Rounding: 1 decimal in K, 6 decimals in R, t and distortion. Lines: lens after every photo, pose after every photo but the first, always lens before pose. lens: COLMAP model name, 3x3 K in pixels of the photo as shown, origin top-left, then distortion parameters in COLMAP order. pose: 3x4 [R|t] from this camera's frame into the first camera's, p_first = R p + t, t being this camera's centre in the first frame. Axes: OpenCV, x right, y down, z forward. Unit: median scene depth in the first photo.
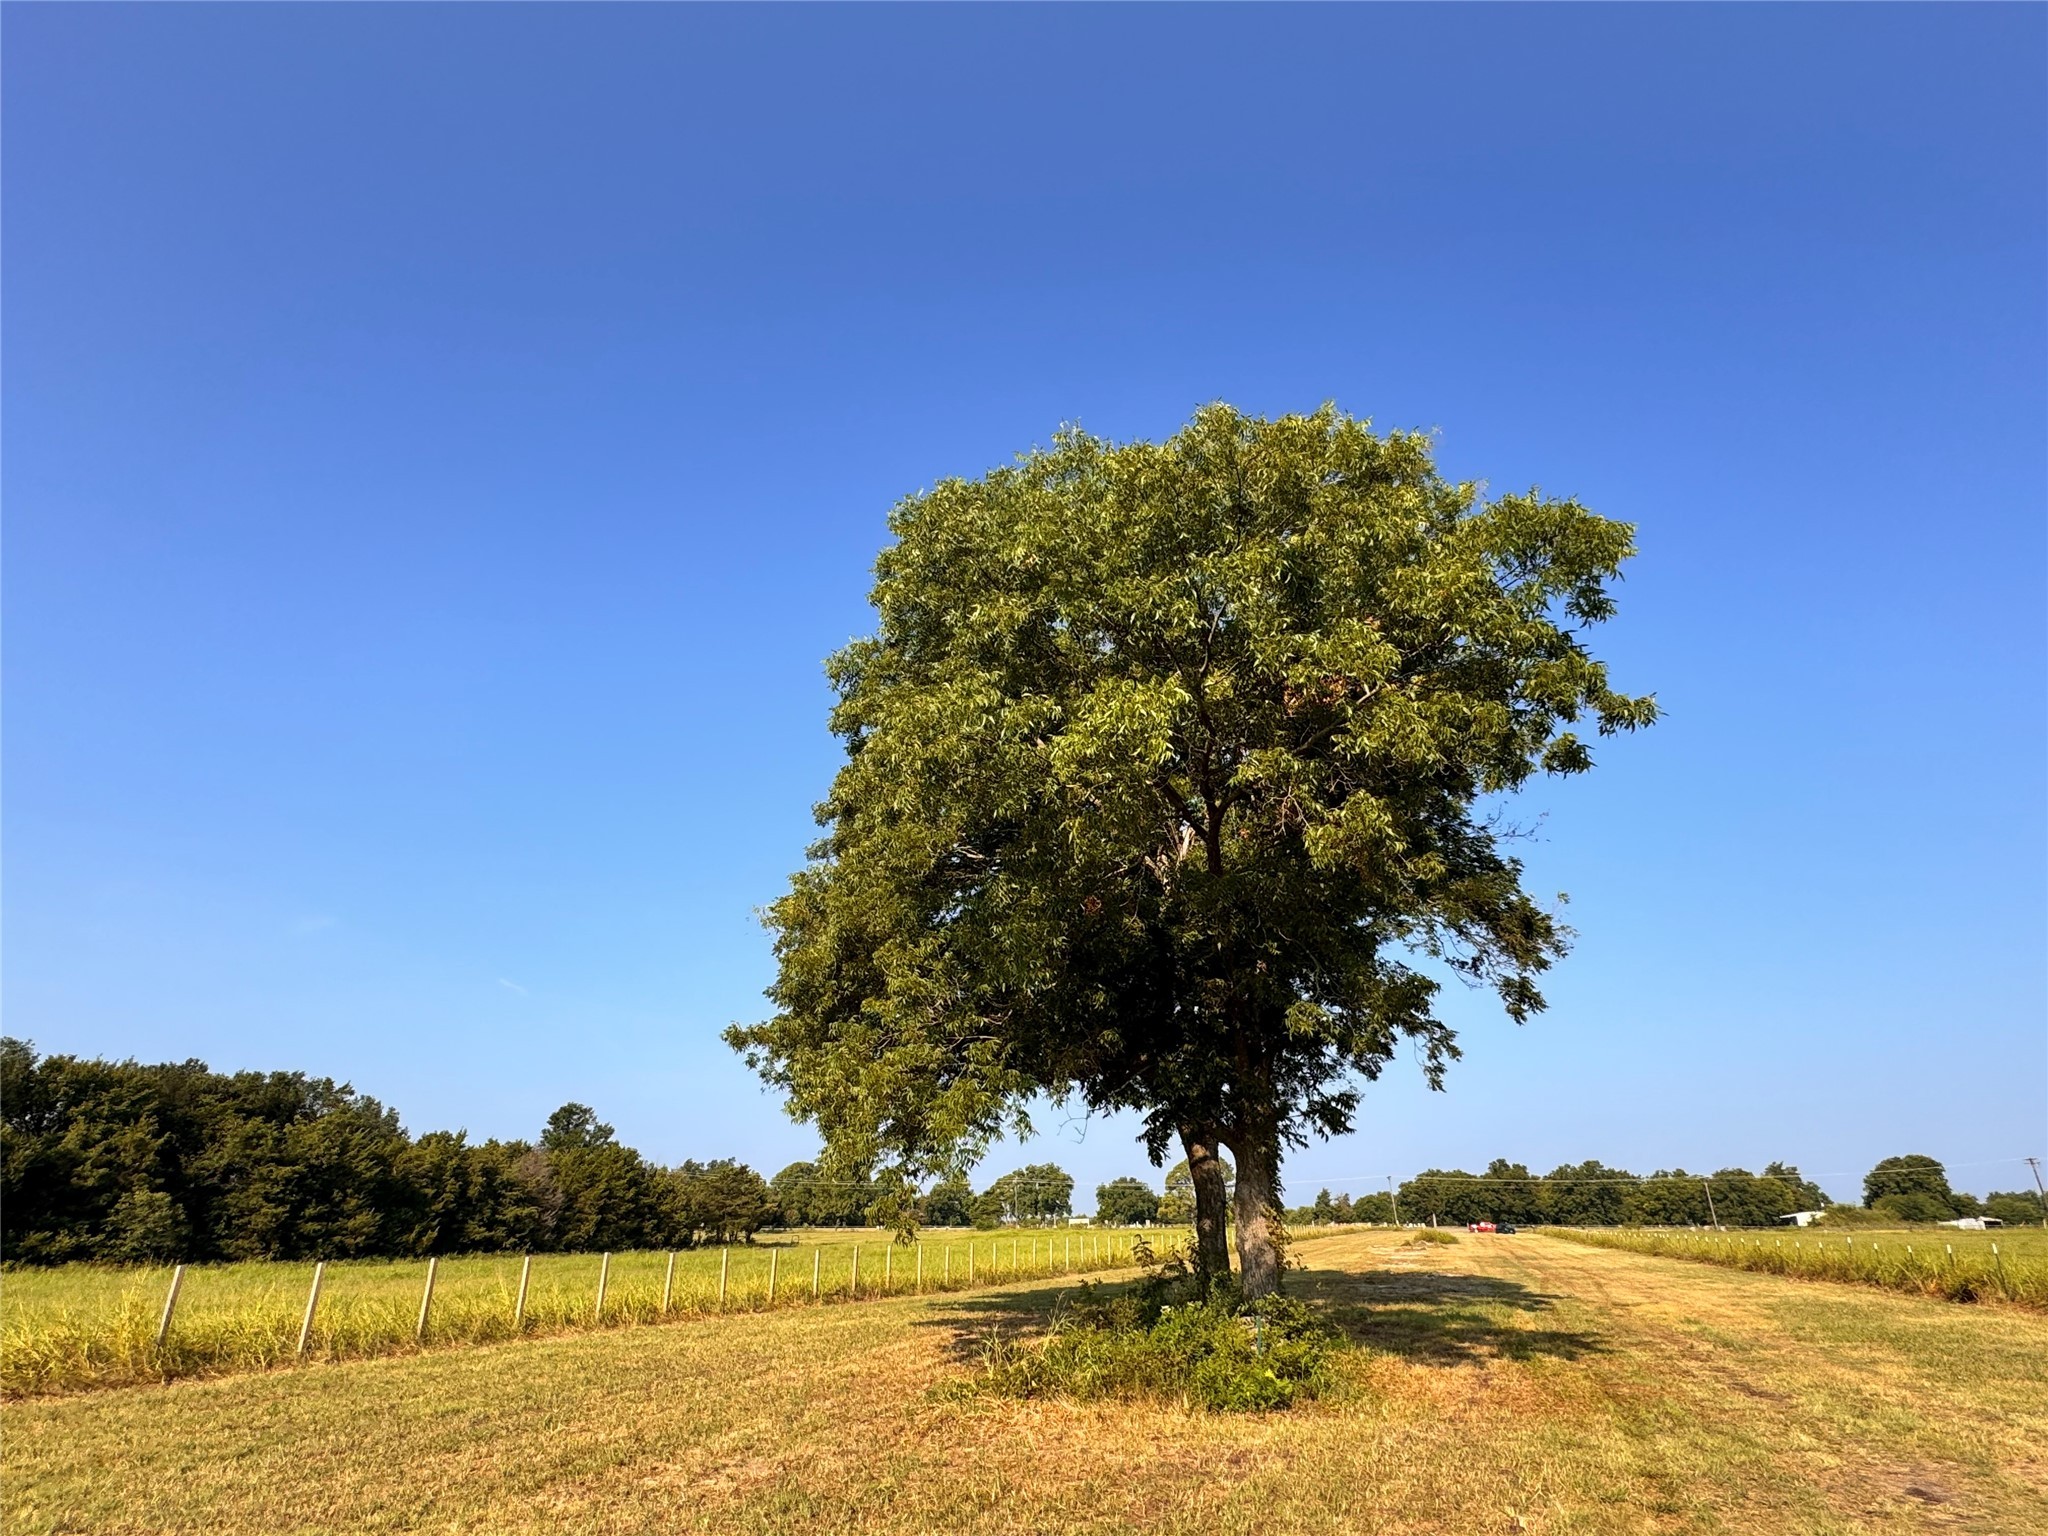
lens RADIAL K [[1085.5, 0, 1008.7], [0, 1085.5, 753.9], [0, 0, 1]] dist [-0.005846, 0.001249]
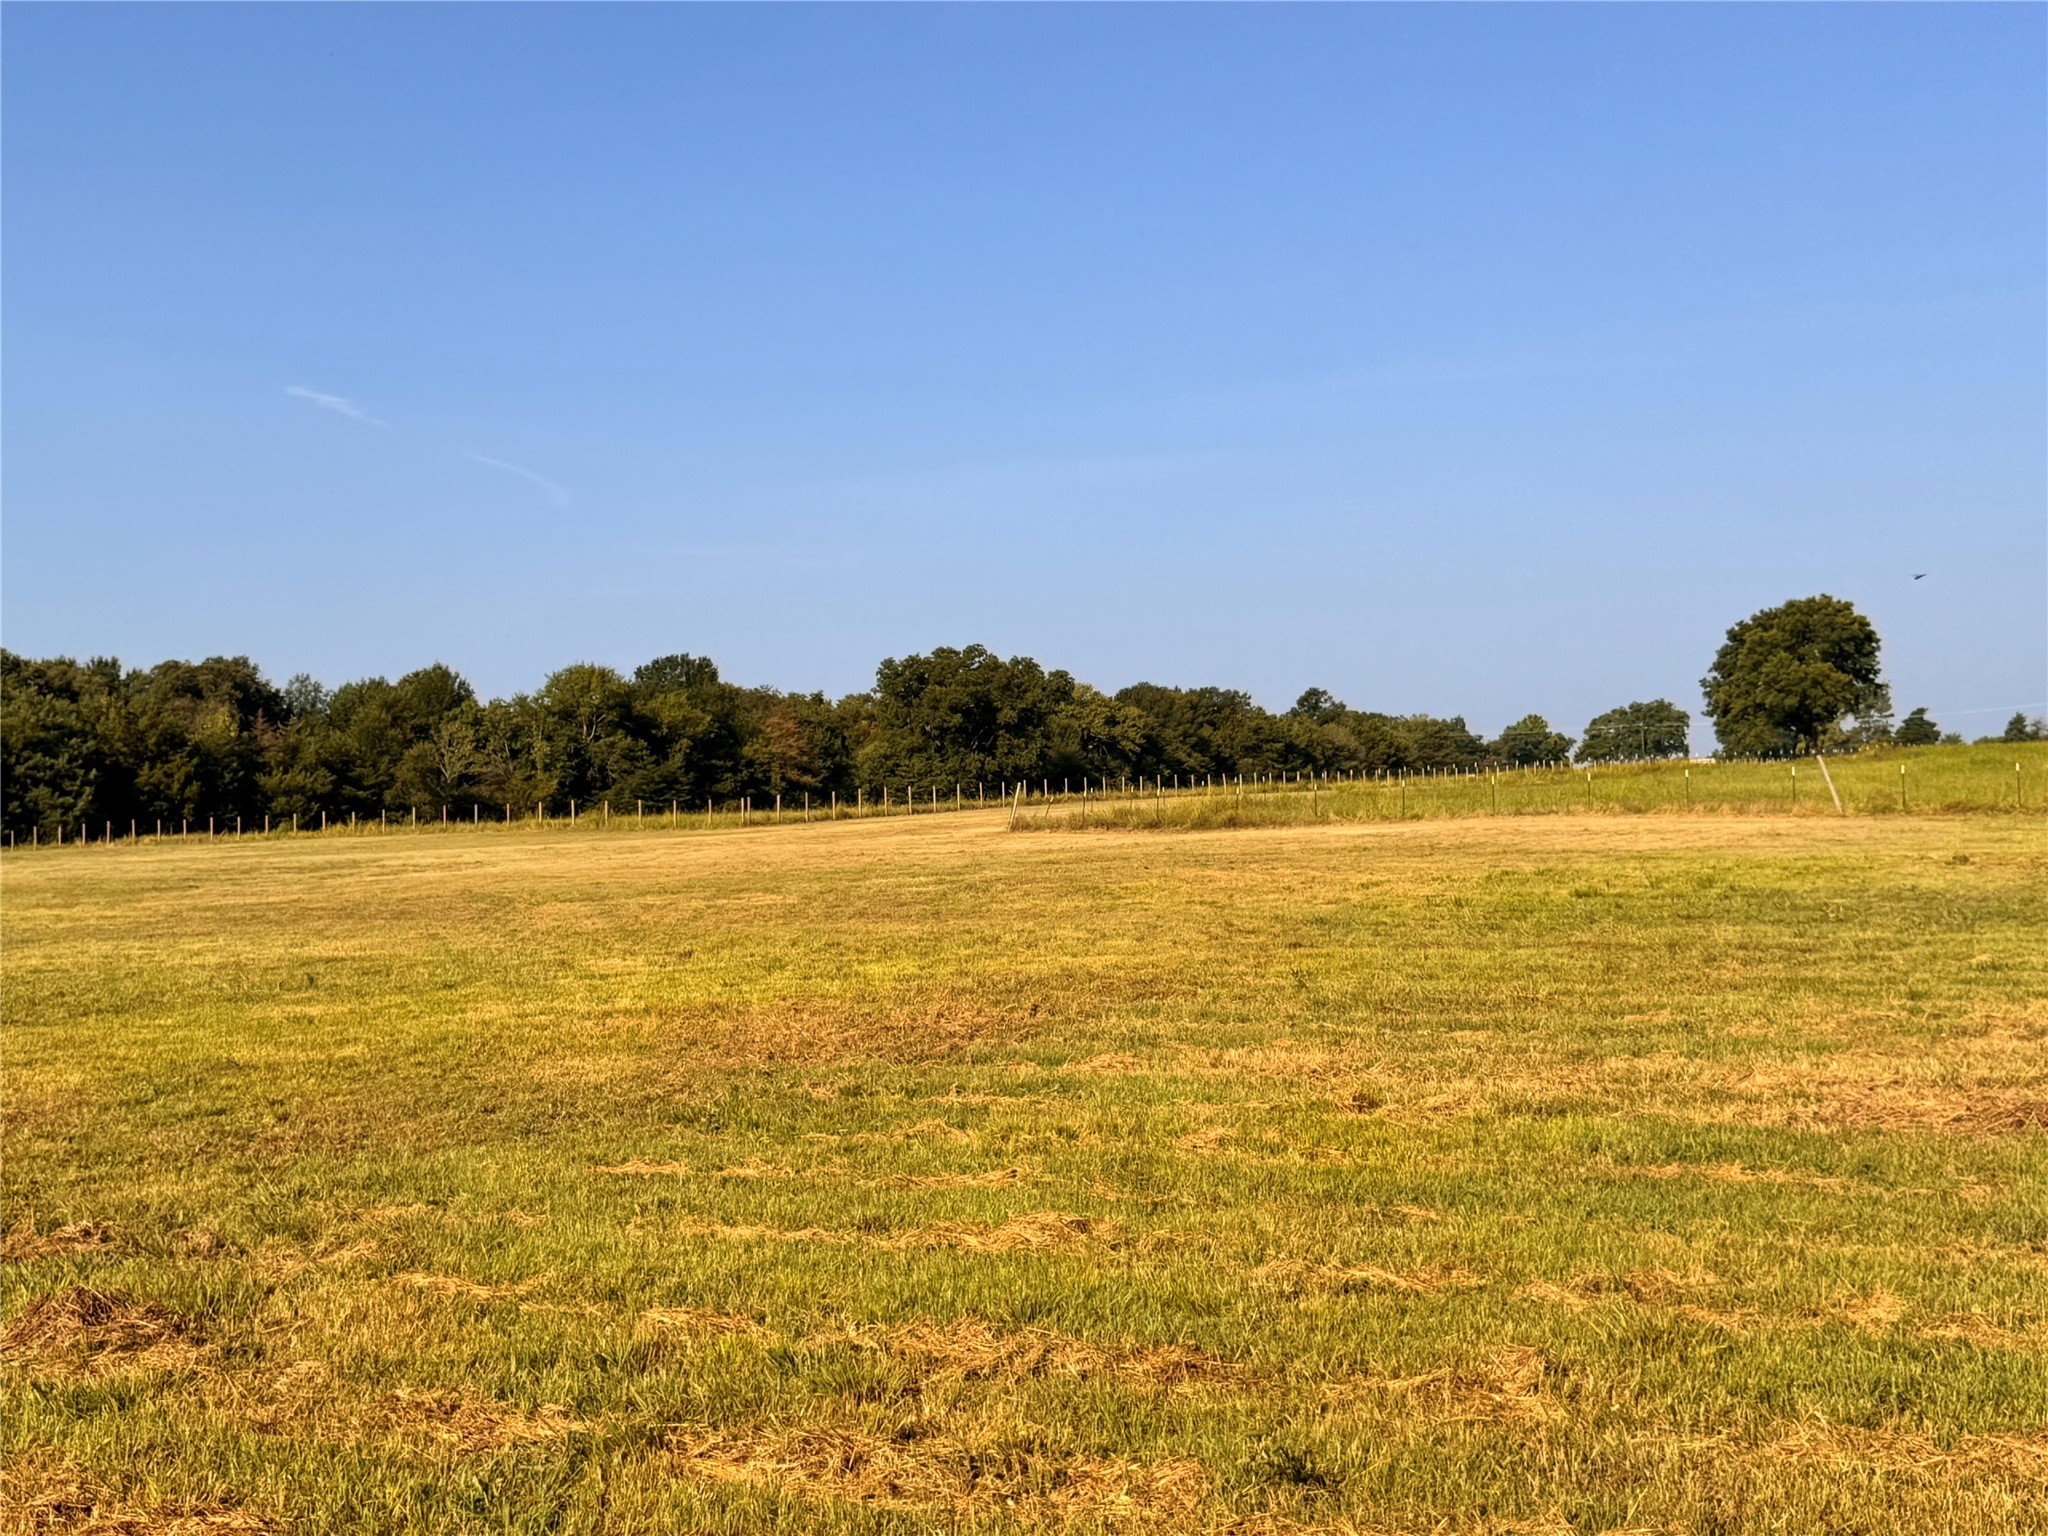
lens RADIAL K [[2236.6, 0, 1029.7], [0, 2236.6, 764.3], [0, 0, 1]] dist [0.078787, 0.000000]
pose [[0.979432, -0.038169, -0.198131, -0.114773], [0.111739, 0.920230, 0.375089, -0.337544], [0.168009, -0.389513, 0.905567, -0.805846]]
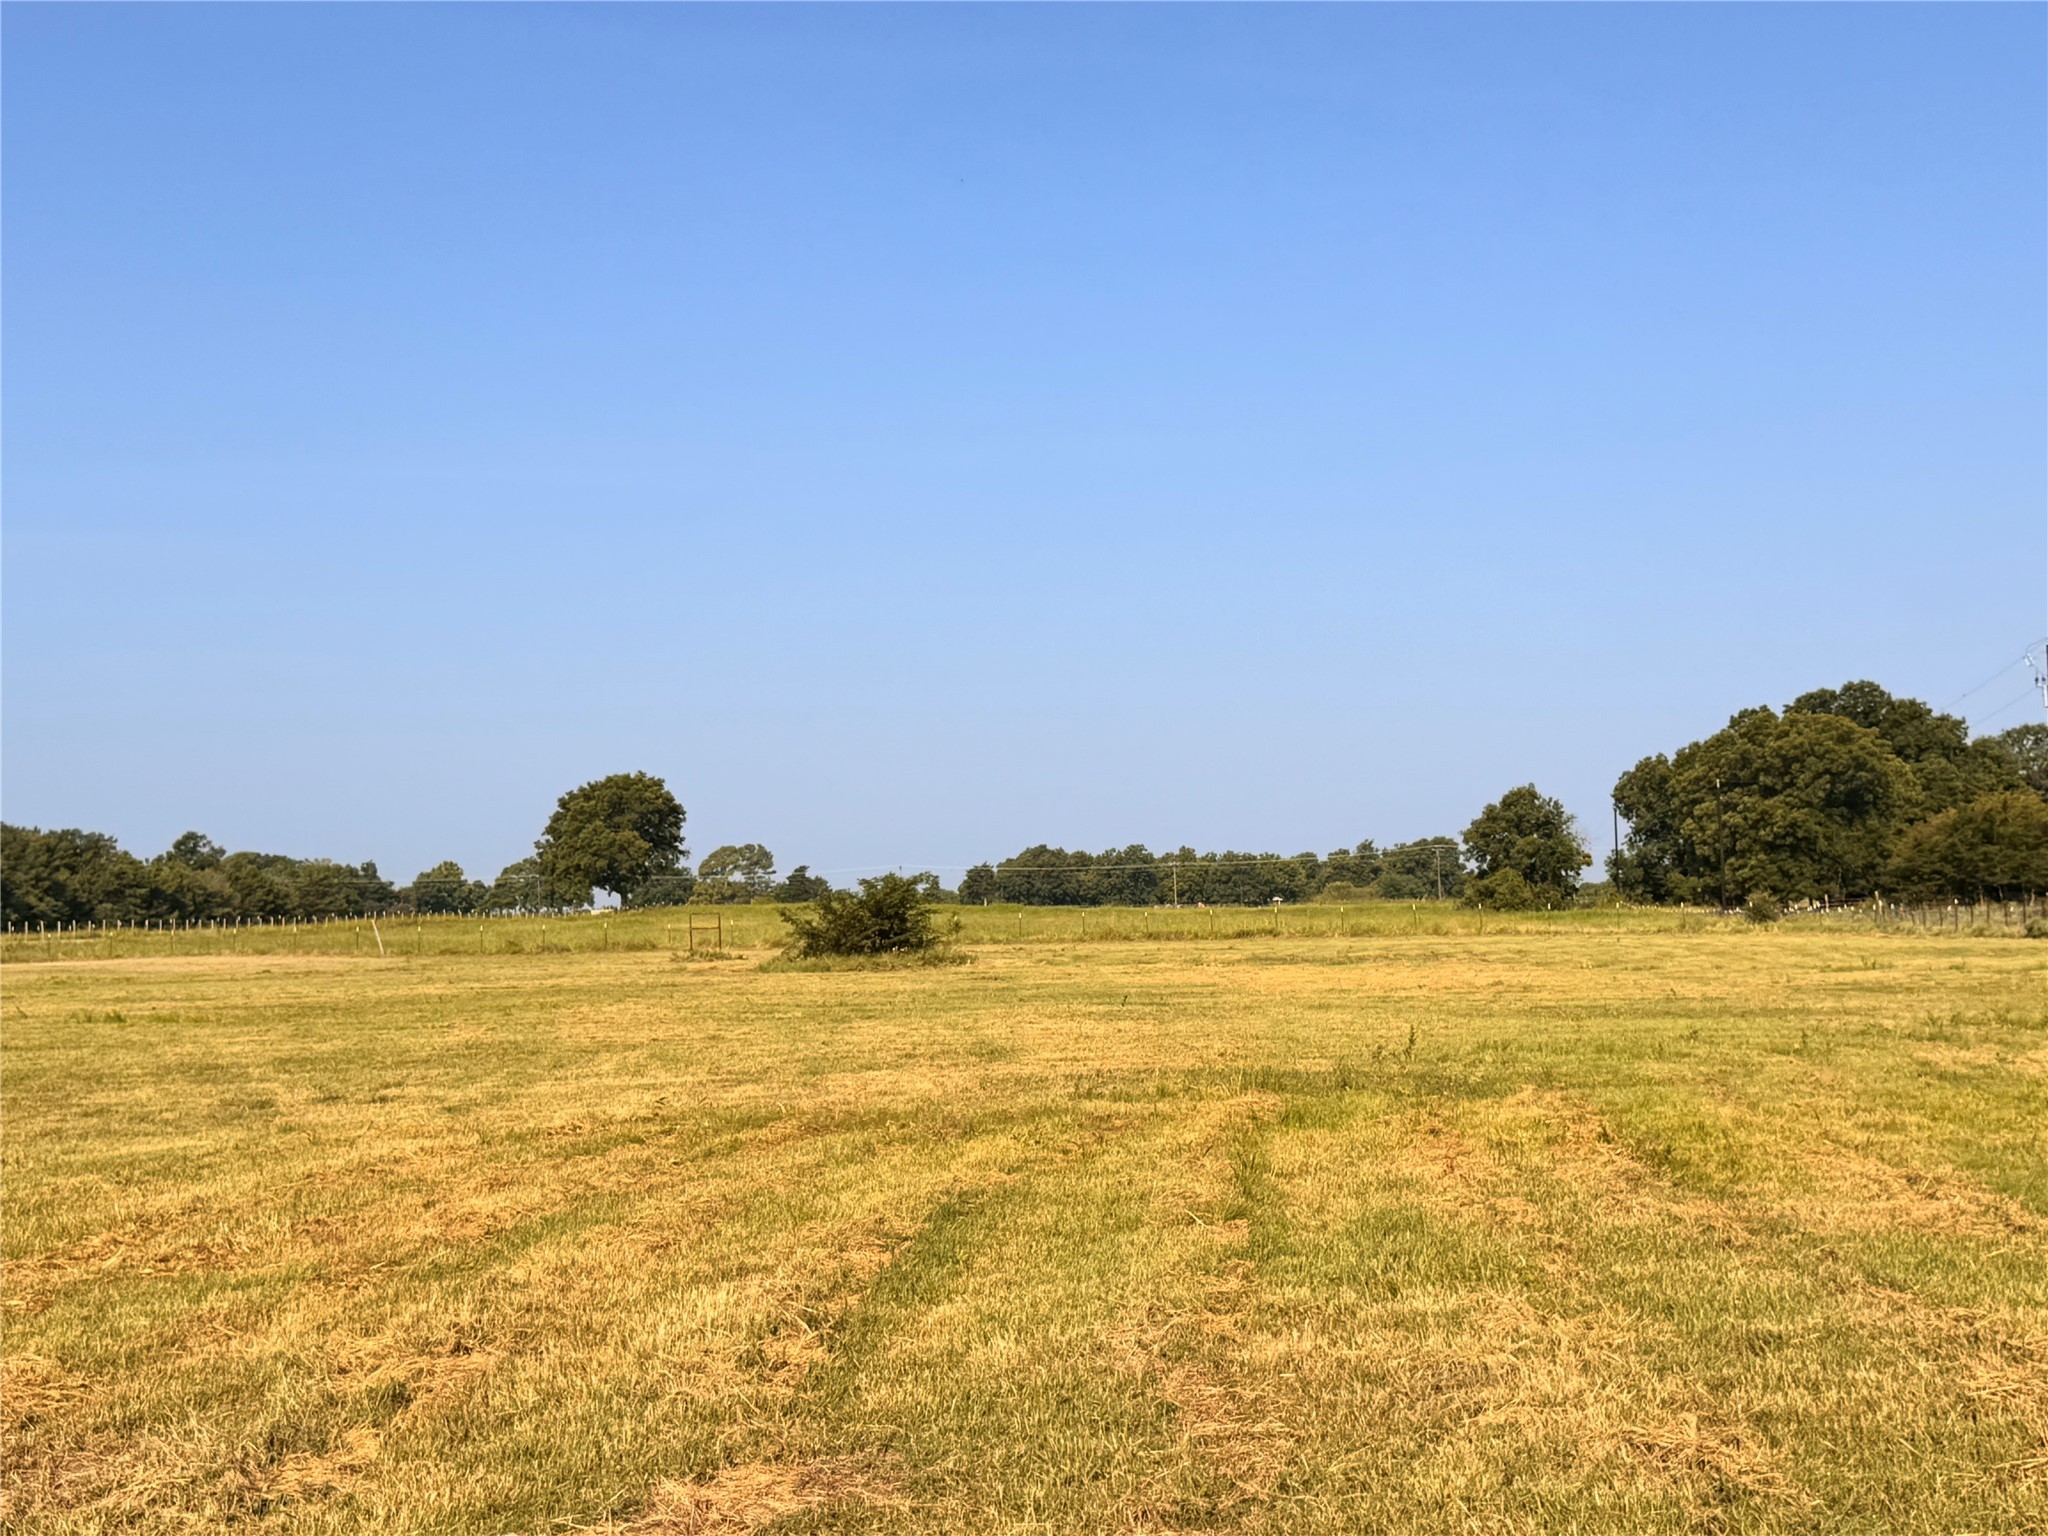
lens RADIAL K [[2483.1, 0, 1104.2], [0, 2483.1, 705.6], [0, 0, 1]] dist [0.054536, 0.000000]
pose [[0.967466, 0.001478, 0.252998, -0.059772], [-0.081321, 0.948737, 0.305427, -0.429321], [-0.239577, -0.316064, 0.917991, -1.019526]]
